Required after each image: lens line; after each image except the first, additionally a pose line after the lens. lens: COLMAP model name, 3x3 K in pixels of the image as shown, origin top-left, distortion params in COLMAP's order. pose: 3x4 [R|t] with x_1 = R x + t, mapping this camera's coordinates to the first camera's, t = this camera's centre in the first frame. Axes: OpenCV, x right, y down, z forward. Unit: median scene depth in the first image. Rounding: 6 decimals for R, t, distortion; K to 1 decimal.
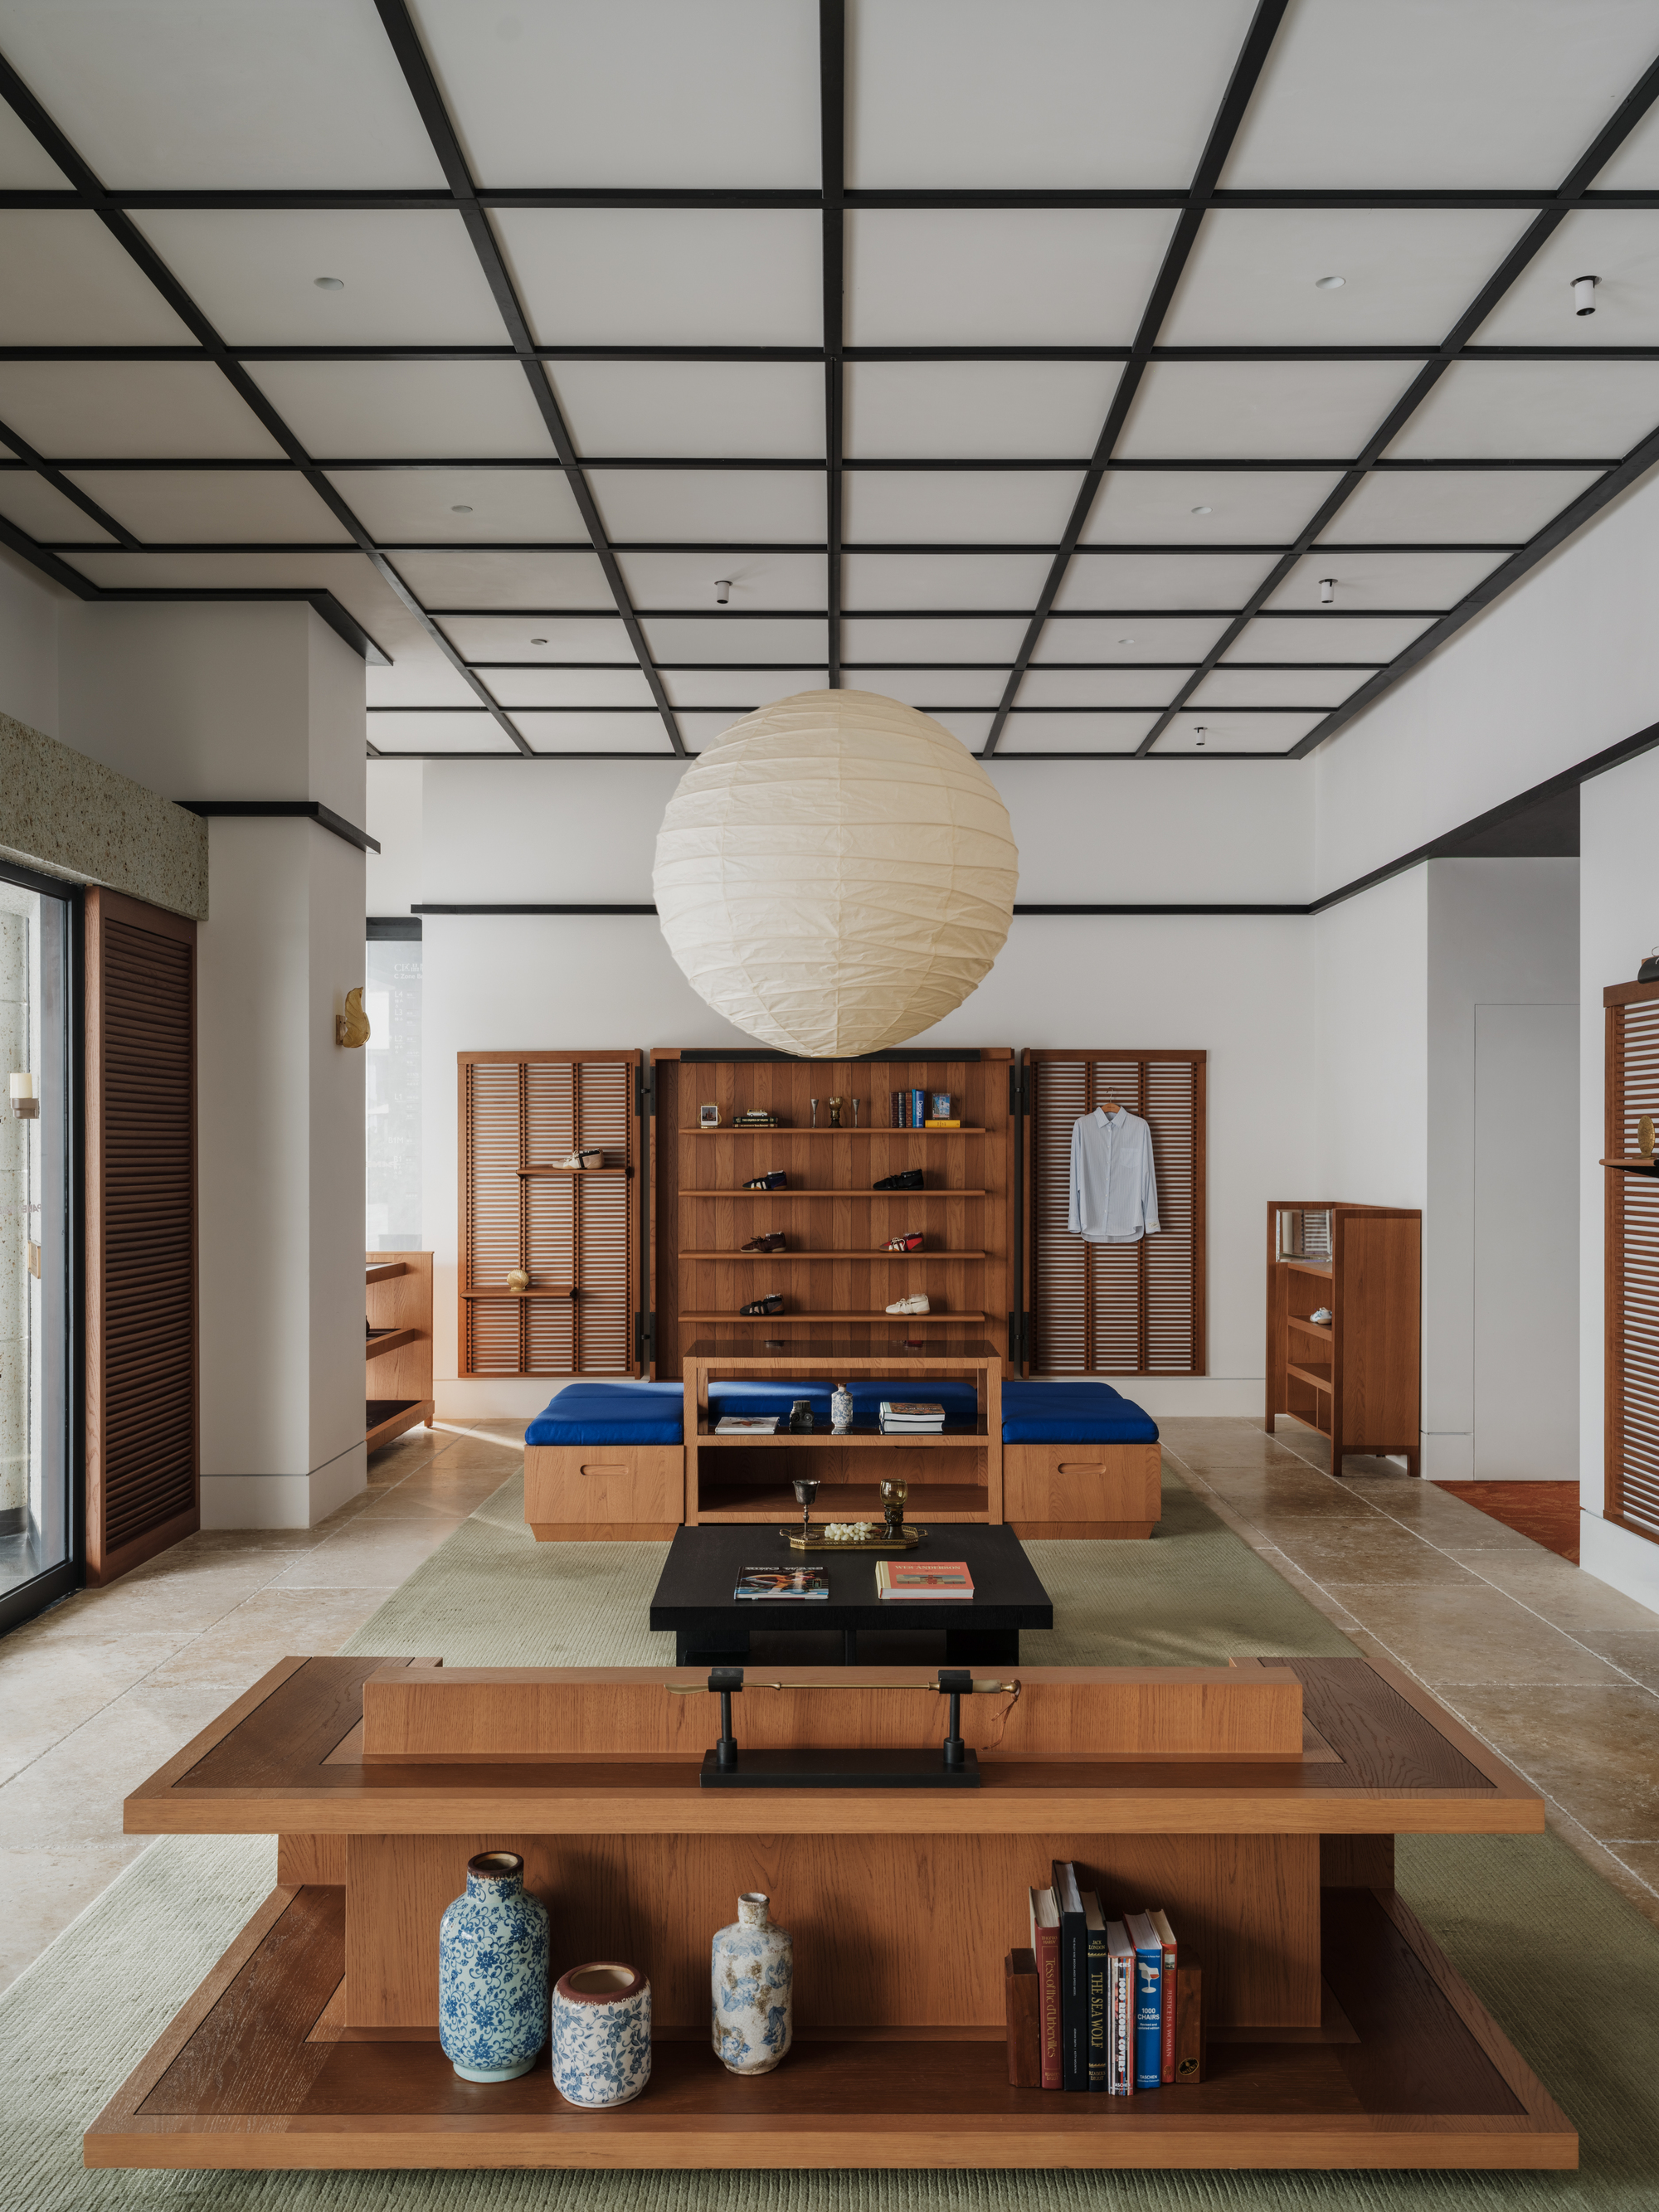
lens RADIAL K [[1876.7, 0, 830.4], [0, 1876.7, 1205.7], [0, 0, 1]] dist [0.009723, -0.005448]
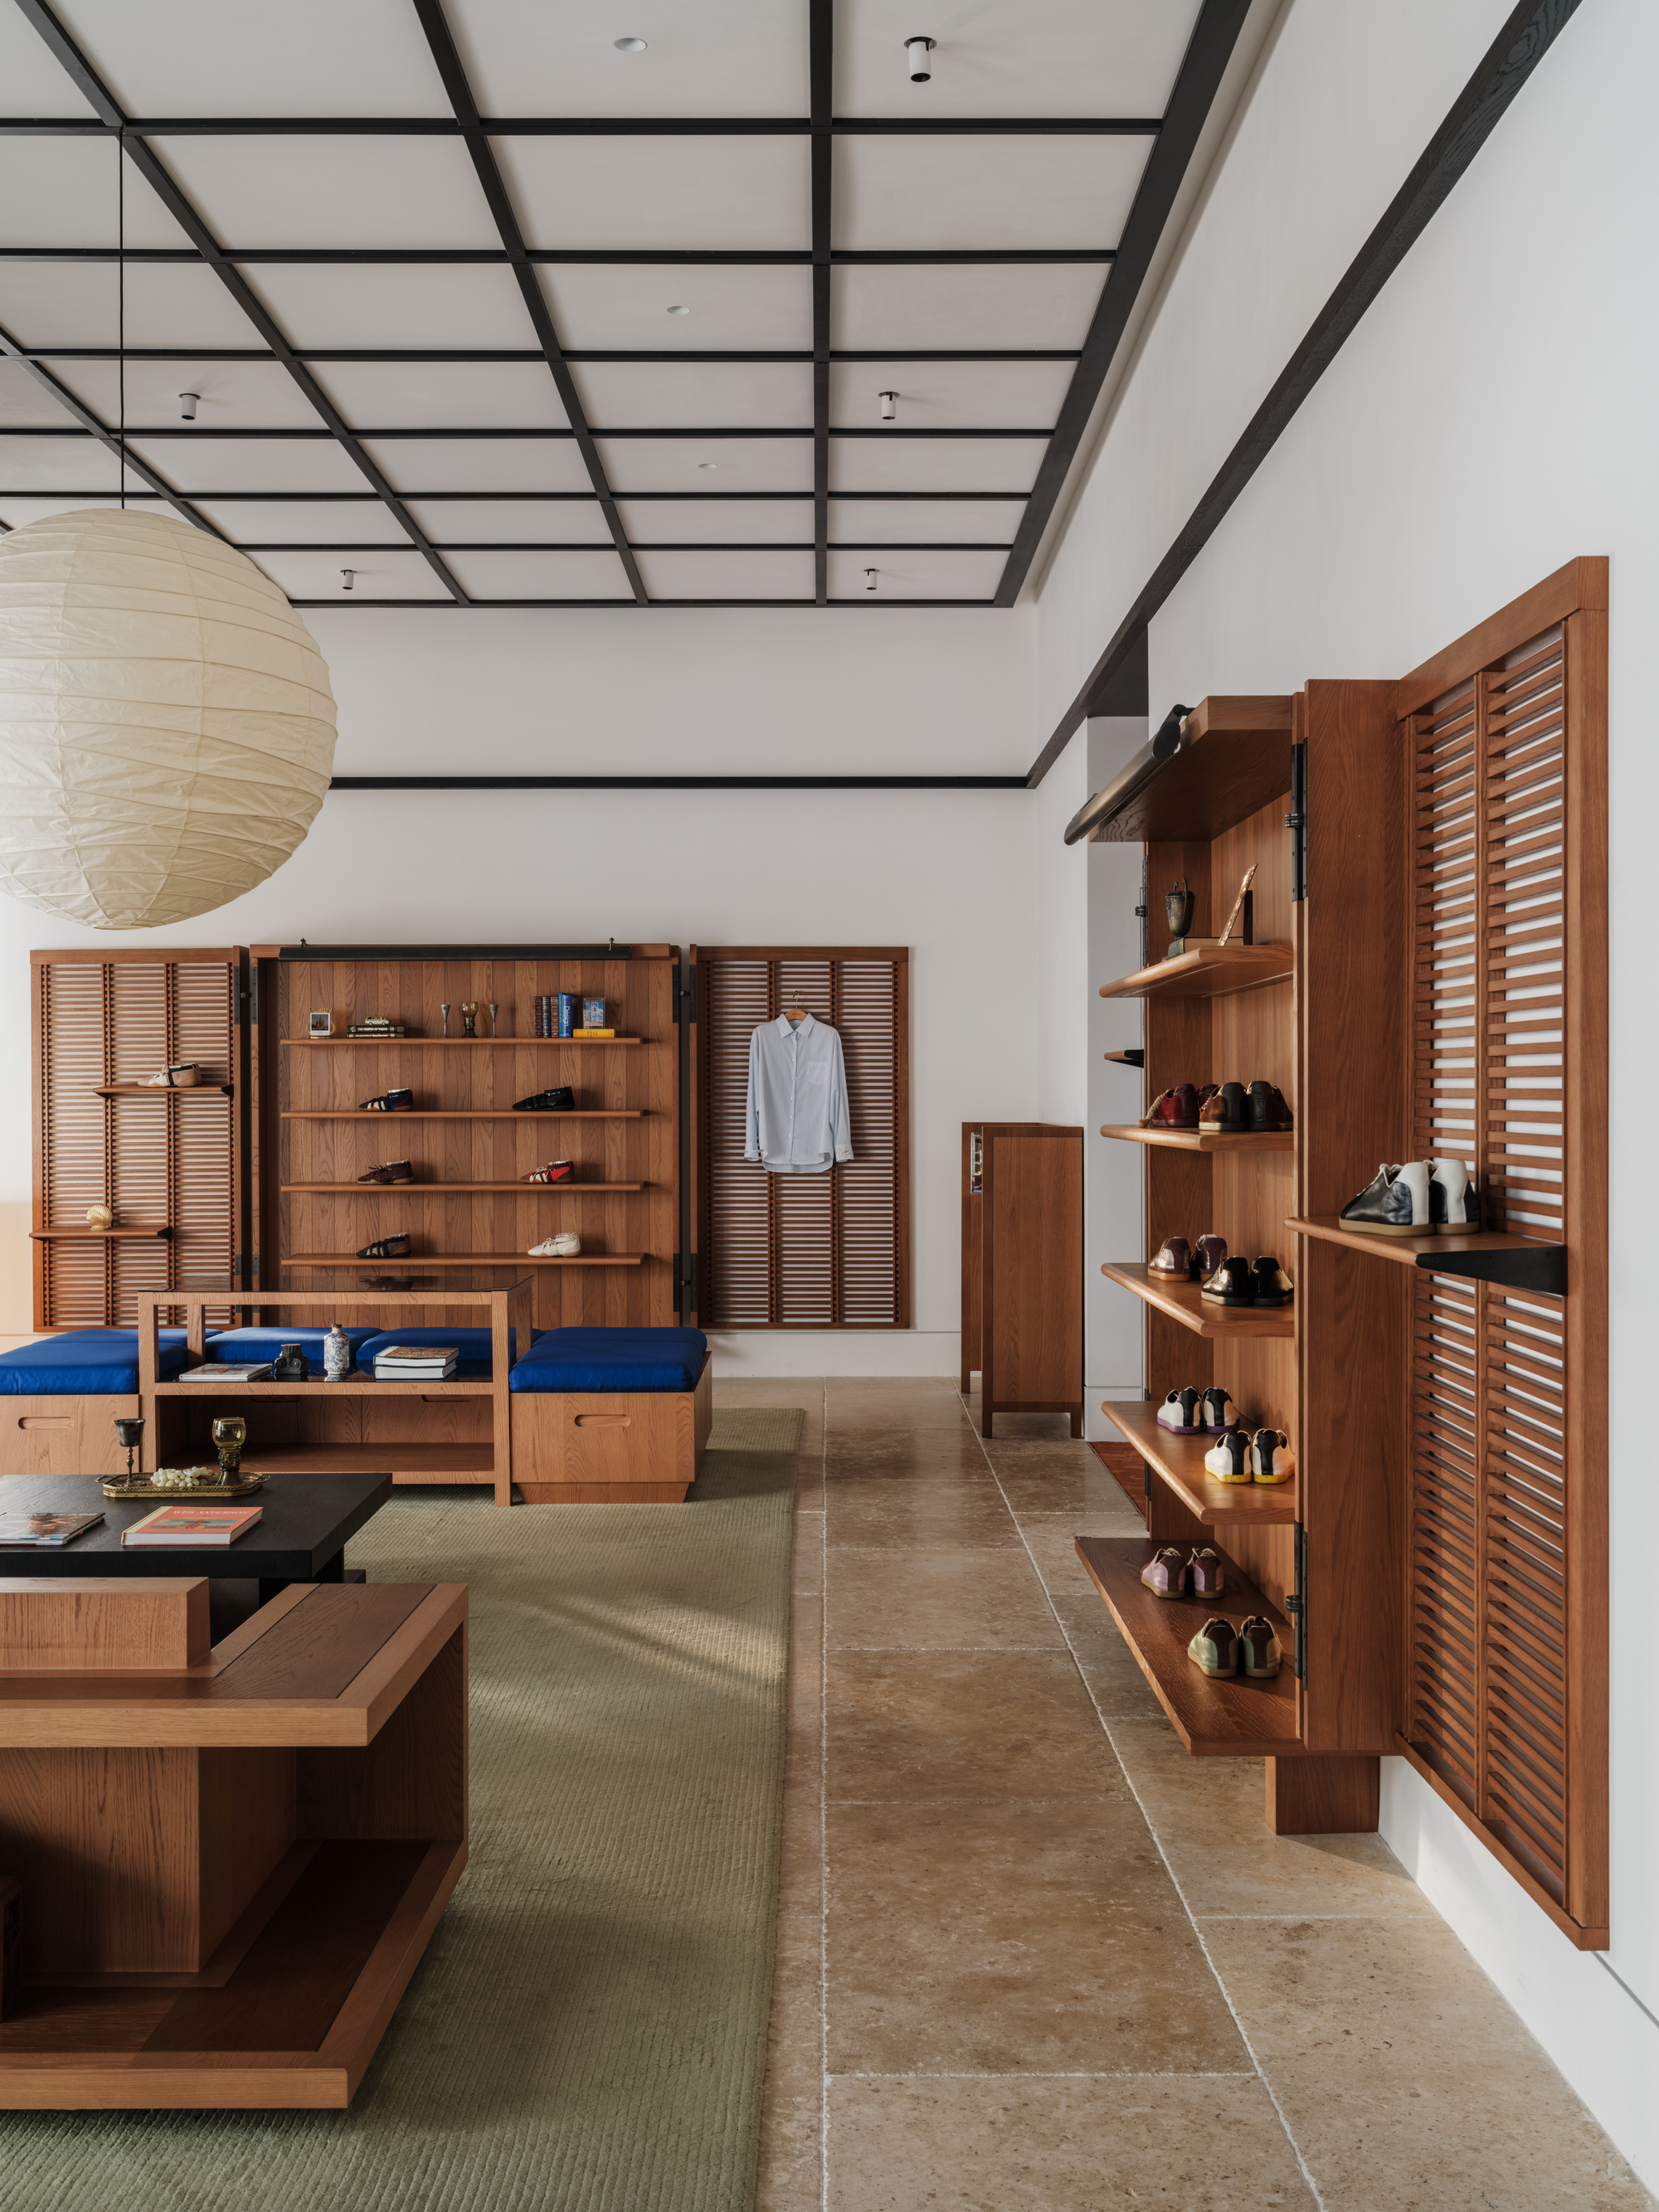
lens RADIAL K [[2246.2, 0, 828.1], [0, 2246.2, 1150.7], [0, 0, 1]] dist [-0.004448, 0.015691]
pose [[0.999982, -0.001517, 0.005791, 0.160101], [0.001539, 0.999992, -0.003813, 0.013926], [-0.005785, 0.003822, 0.999976, -0.022401]]
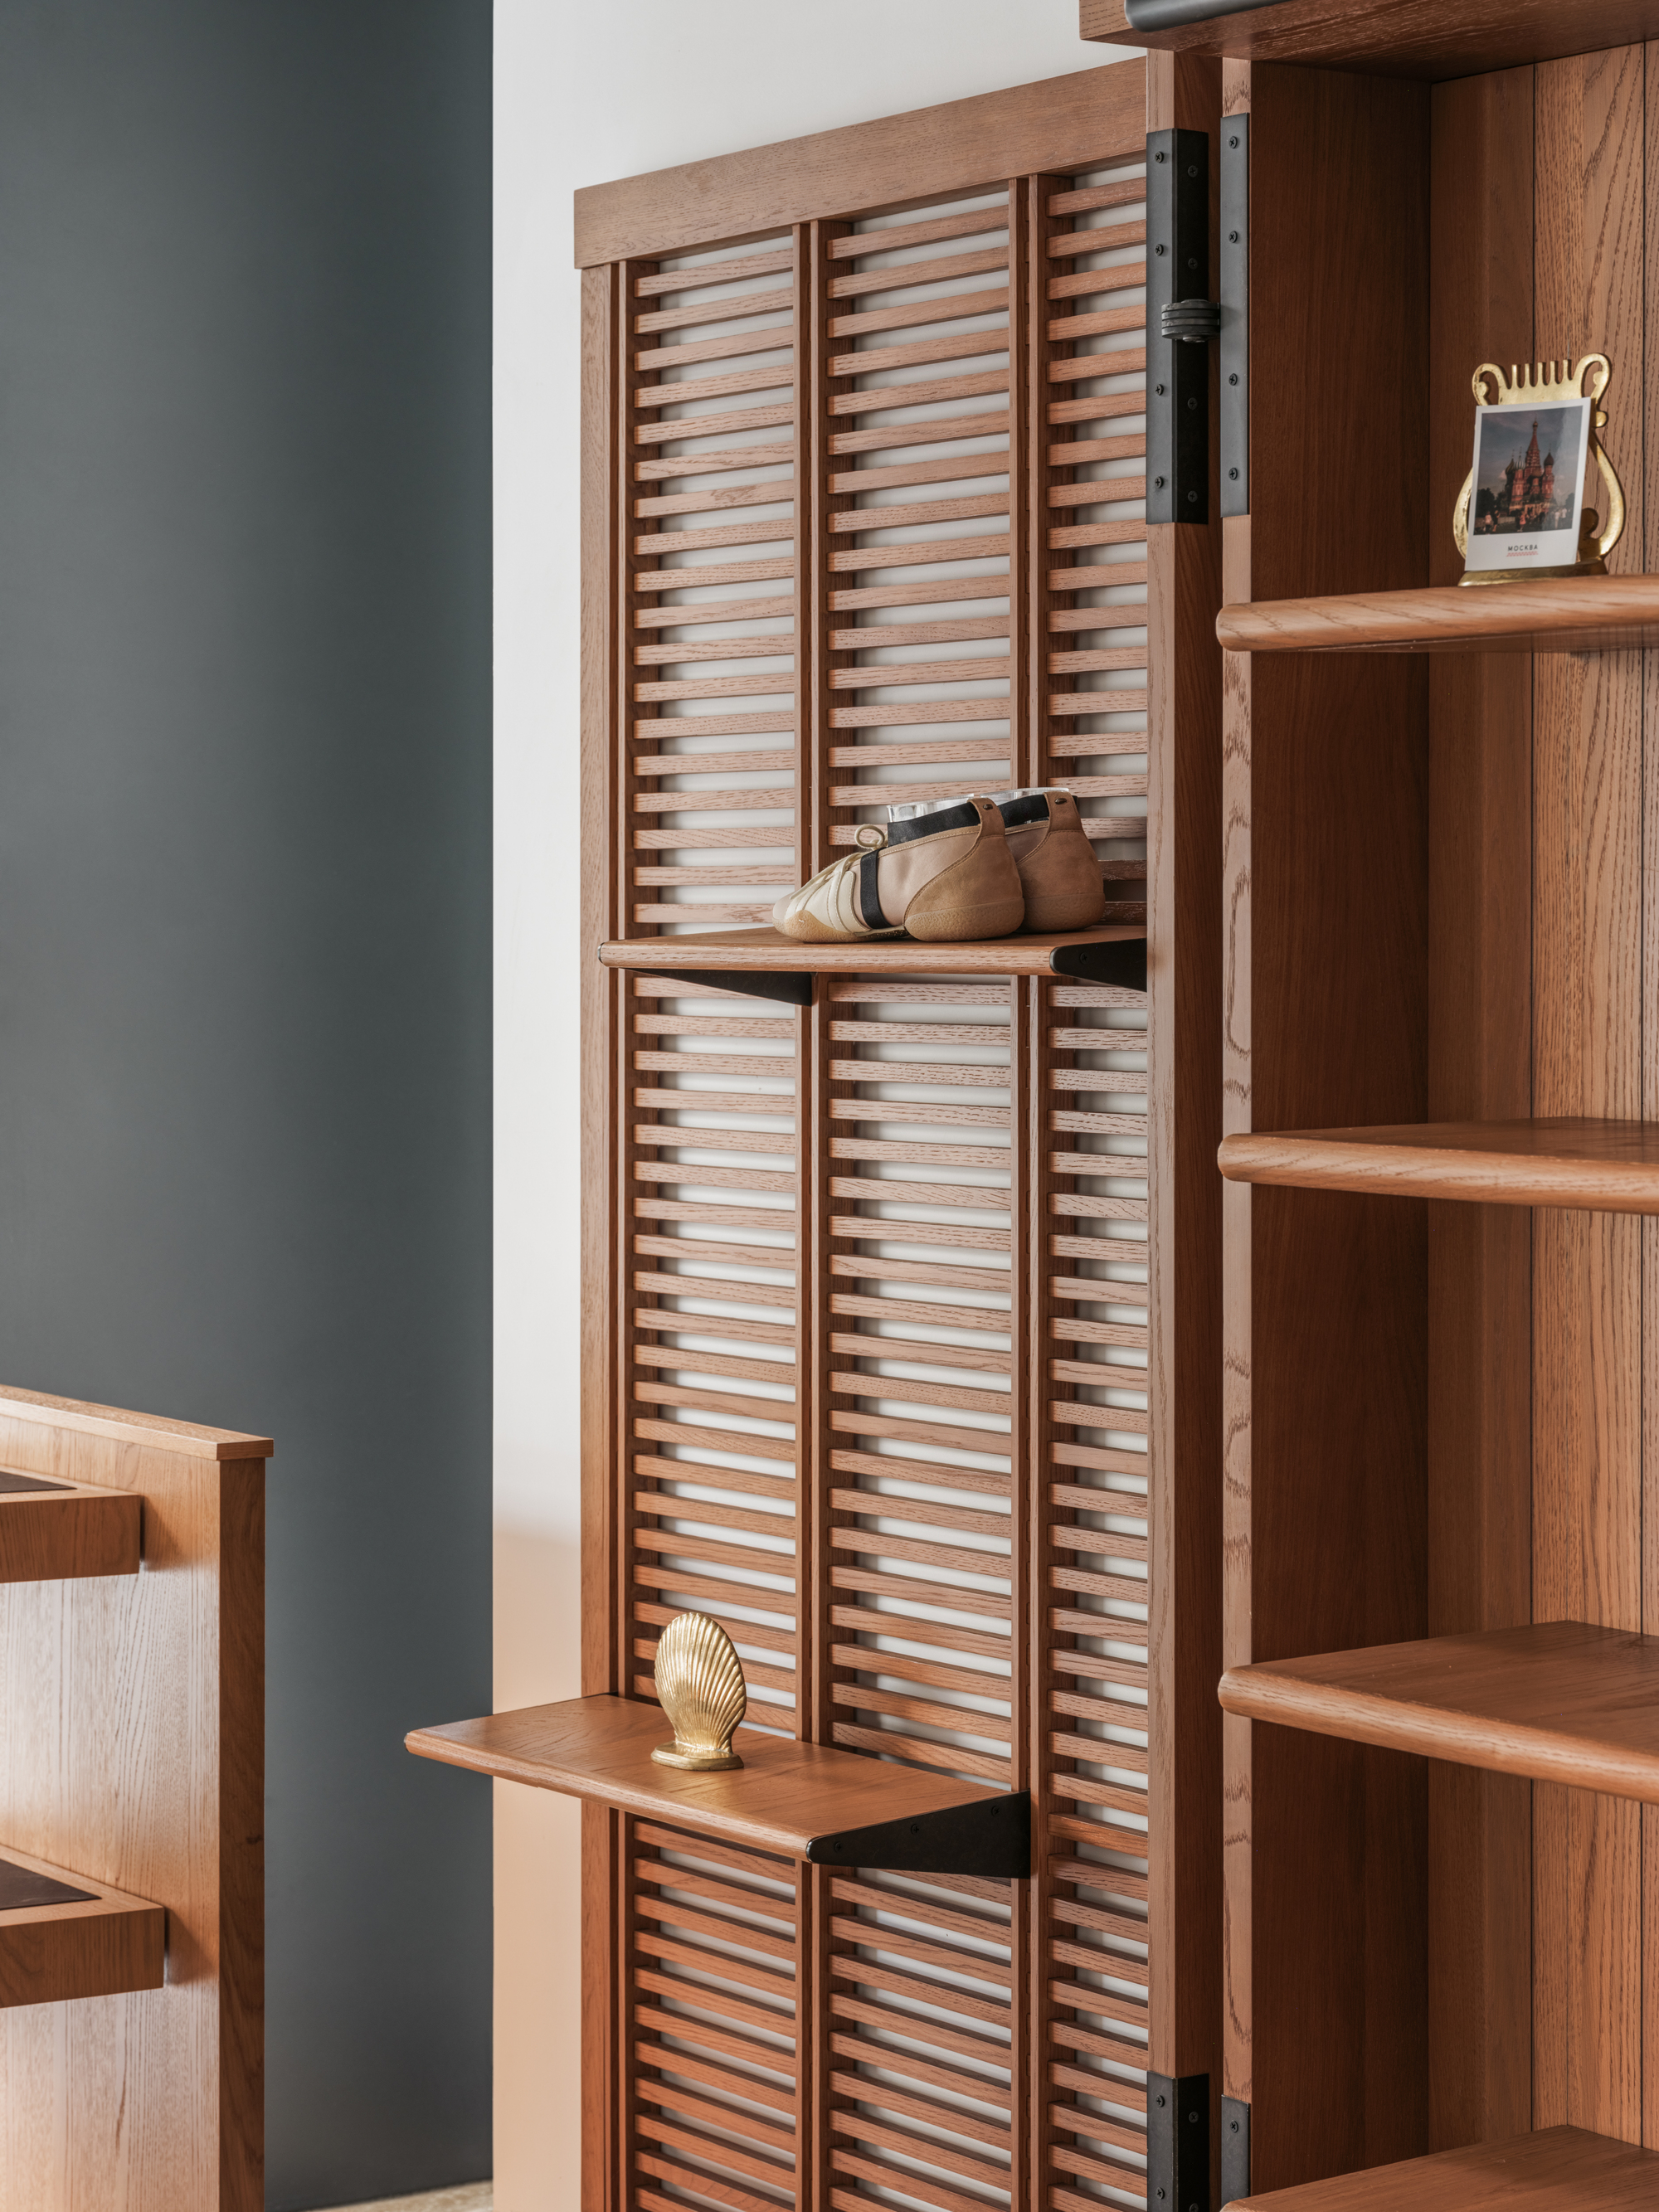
lens RADIAL K [[4844.7, 0, 829.4], [0, 4844.7, 894.1], [0, 0, 1]] dist [0.006742, -0.076393]
pose [[0.566498, 0.004011, -0.824053, 0.153662], [-0.026792, 0.999549, -0.013553, -0.017922], [0.823627, 0.029756, 0.566350, 0.798547]]
